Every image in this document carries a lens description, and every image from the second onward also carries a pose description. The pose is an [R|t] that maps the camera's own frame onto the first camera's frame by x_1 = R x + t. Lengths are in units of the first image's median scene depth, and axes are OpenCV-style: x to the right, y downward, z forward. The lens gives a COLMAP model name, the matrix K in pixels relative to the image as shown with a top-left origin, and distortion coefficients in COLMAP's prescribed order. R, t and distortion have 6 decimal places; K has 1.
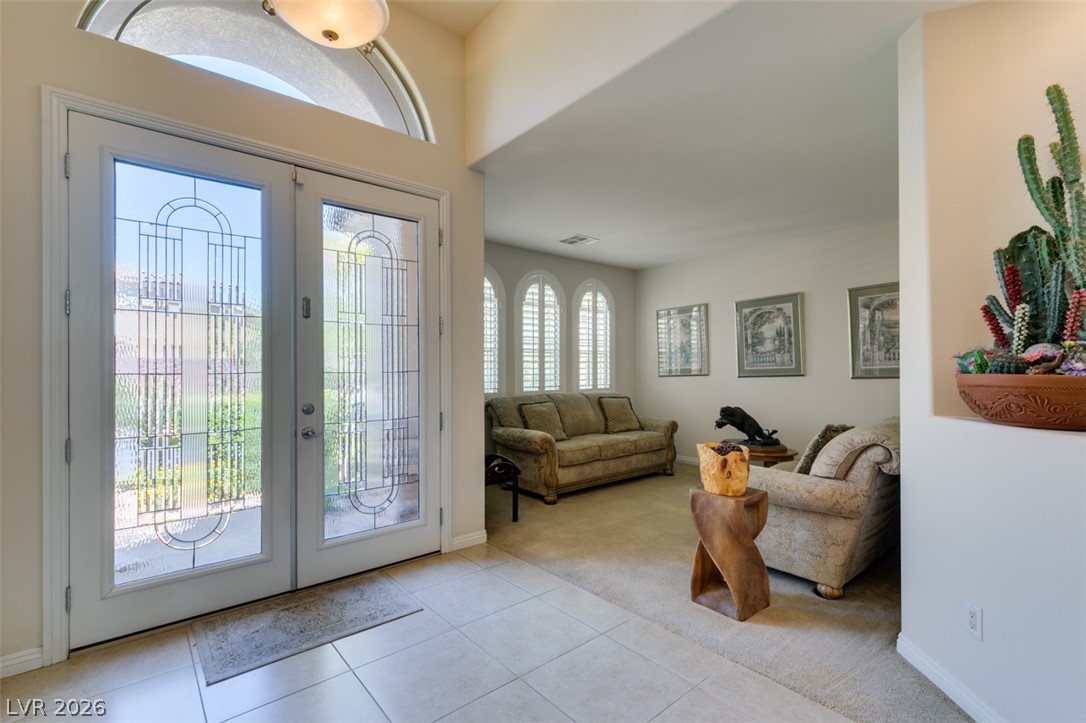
lens RADIAL K [[489.3, 0, 543.0], [0, 489.3, 366.3], [0, 0, 1]] dist [0.006745, 0.000175]
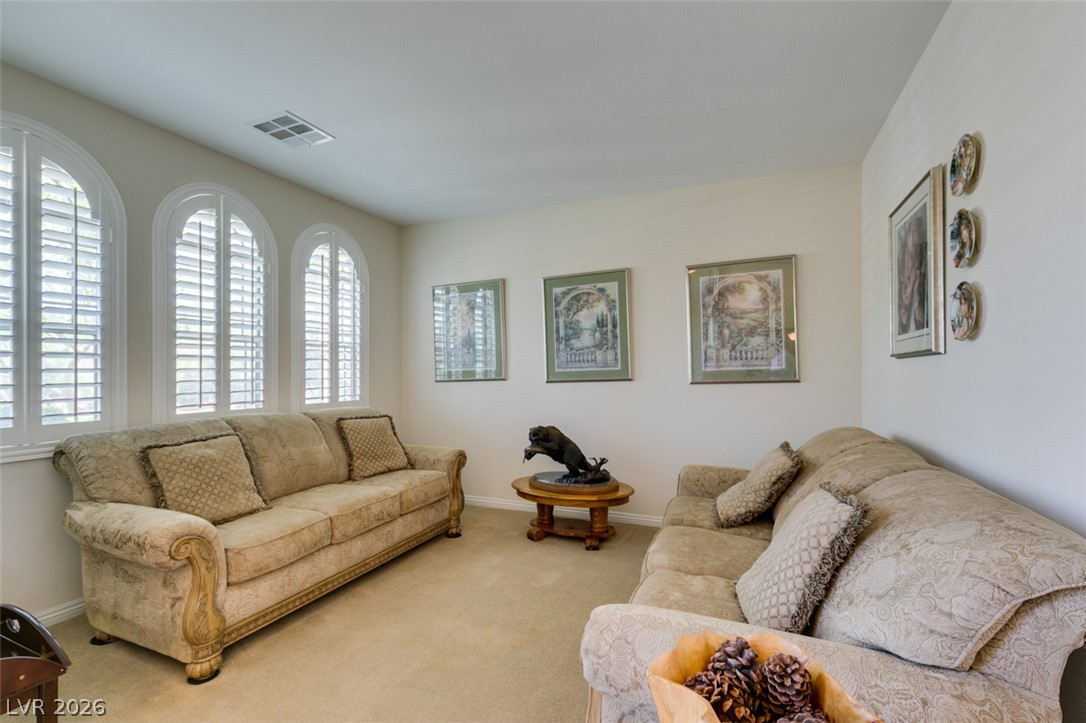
lens RADIAL K [[489.3, 0, 537.8], [0, 489.3, 368.6], [0, 0, 1]] dist [0.006745, 0.000175]
pose [[0.896030, 0.003341, 0.443982, 0.070068], [-0.003668, 0.999993, -0.000121, 0.001840], [-0.443979, -0.001520, 0.896036, 0.375373]]
